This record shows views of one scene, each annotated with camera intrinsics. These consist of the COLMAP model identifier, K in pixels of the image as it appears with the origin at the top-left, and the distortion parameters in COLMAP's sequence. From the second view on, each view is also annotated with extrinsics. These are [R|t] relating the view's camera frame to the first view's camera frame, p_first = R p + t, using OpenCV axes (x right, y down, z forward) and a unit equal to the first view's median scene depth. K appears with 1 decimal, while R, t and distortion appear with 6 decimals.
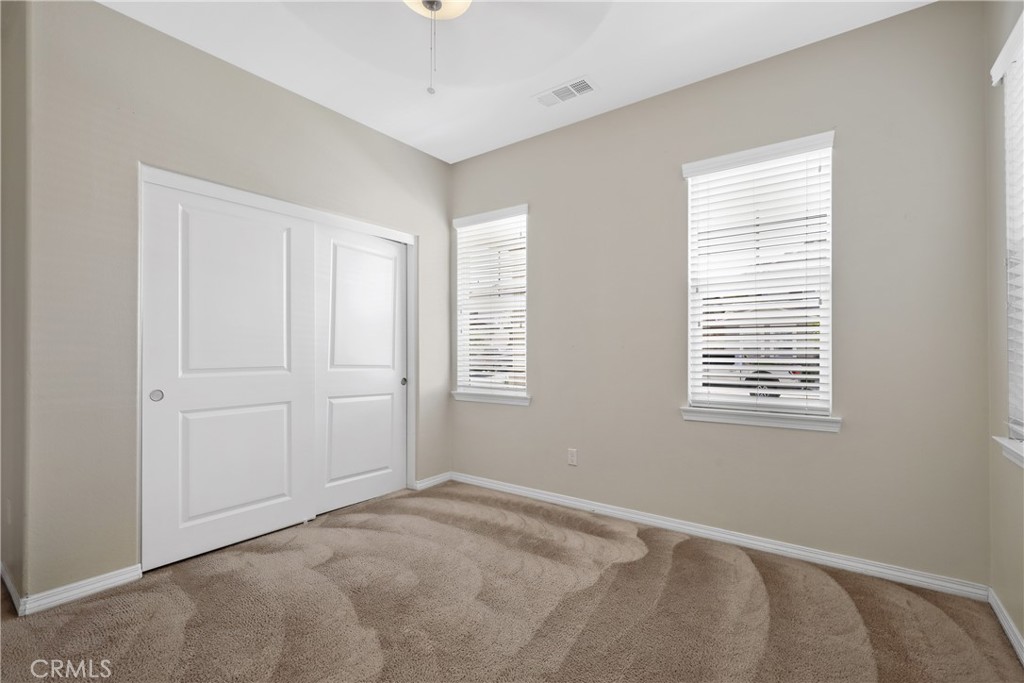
lens RADIAL K [[459.0, 0, 515.3], [0, 459.0, 350.1], [0, 0, 1]] dist [0.002407, -0.001522]
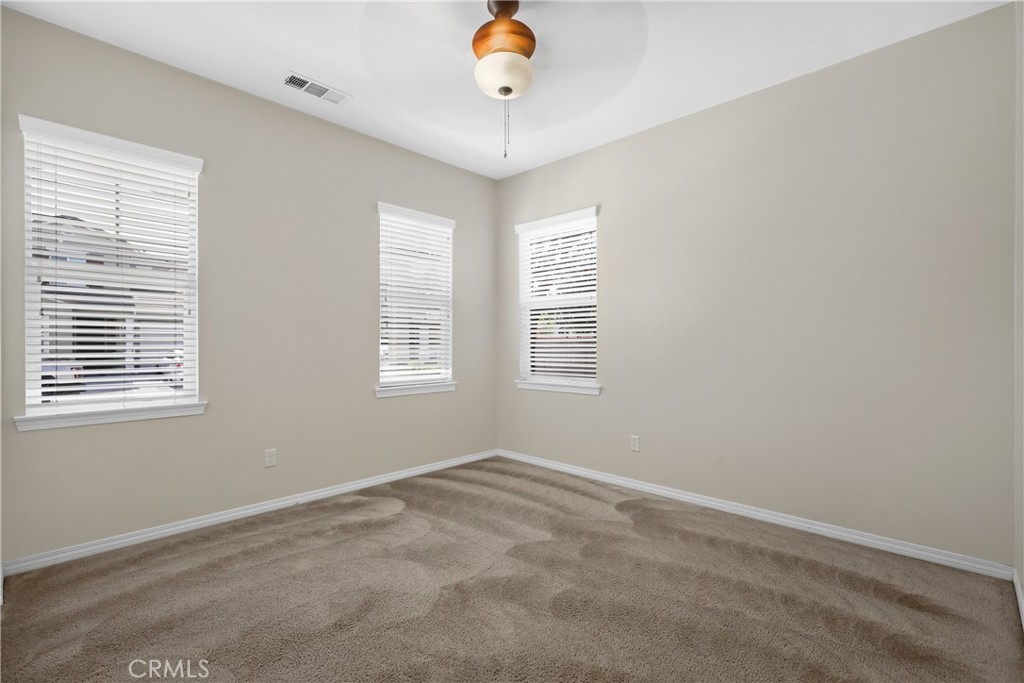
lens RADIAL K [[459.0, 0, 515.0], [0, 459.0, 347.7], [0, 0, 1]] dist [0.002407, -0.001522]
pose [[0.135641, -0.007087, 0.990733, -0.863528], [0.000709, 0.999975, 0.007056, 0.001213], [-0.990758, -0.000255, 0.135643, 0.440899]]
